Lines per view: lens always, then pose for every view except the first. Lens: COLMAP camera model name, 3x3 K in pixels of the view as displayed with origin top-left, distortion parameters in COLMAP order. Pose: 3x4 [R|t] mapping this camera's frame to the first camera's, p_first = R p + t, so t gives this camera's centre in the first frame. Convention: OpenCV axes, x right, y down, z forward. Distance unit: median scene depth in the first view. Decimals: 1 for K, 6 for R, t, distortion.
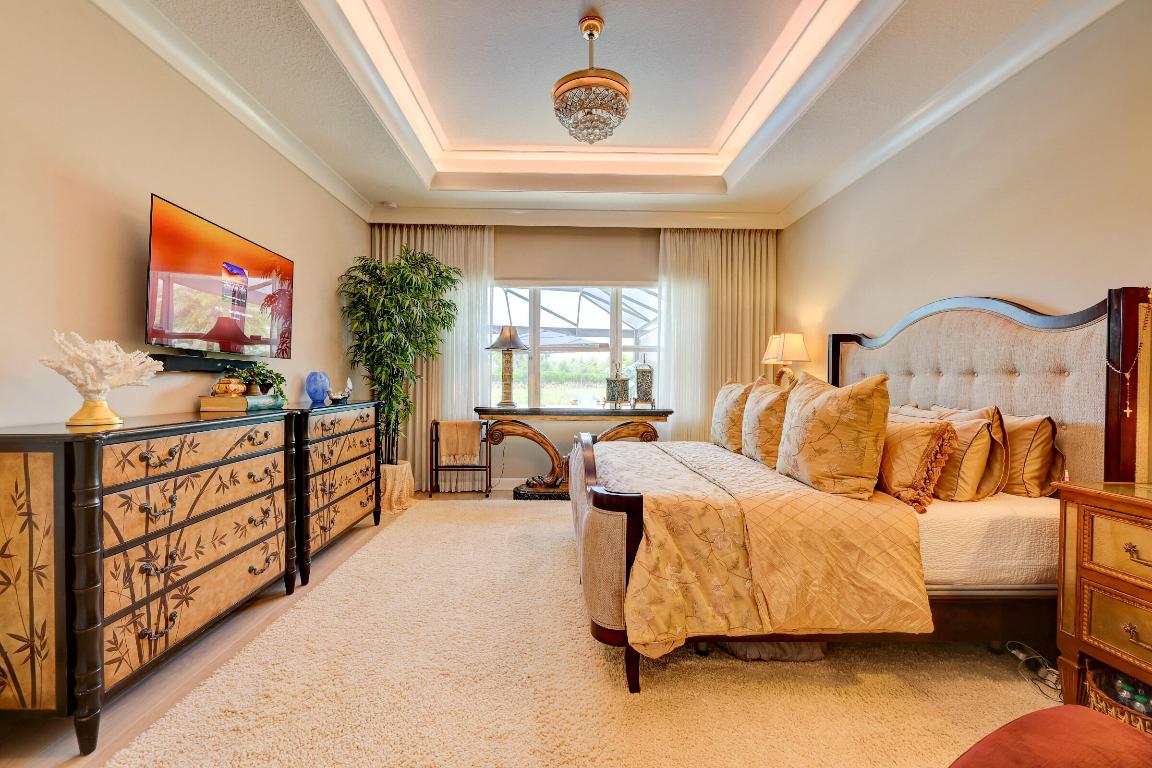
lens RADIAL K [[482.0, 0, 573.5], [0, 482.0, 385.1], [0, 0, 1]] dist [0.002631, -0.000678]
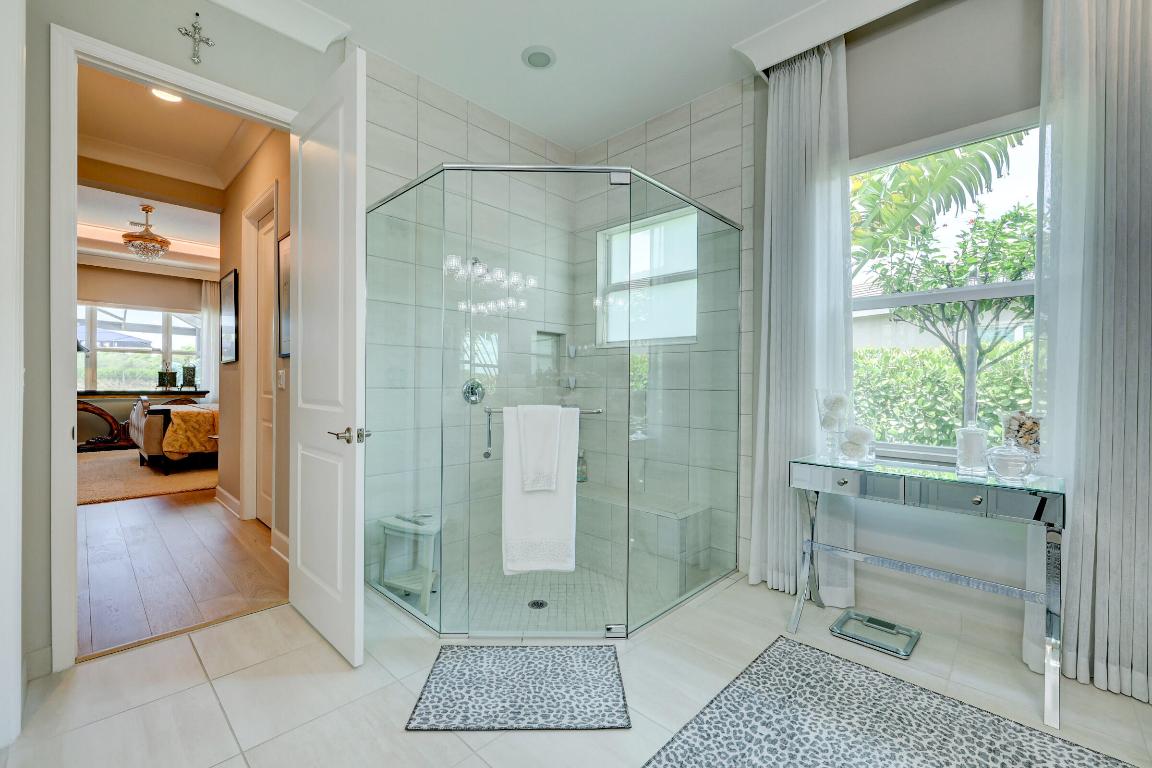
lens RADIAL K [[482.0, 0, 572.2], [0, 482.0, 385.0], [0, 0, 1]] dist [0.002631, -0.000678]
pose [[0.720467, -0.007704, 0.693446, -0.051073], [0.005301, 0.999970, 0.005601, 0.027444], [-0.693468, -0.000359, 0.720487, -1.078132]]
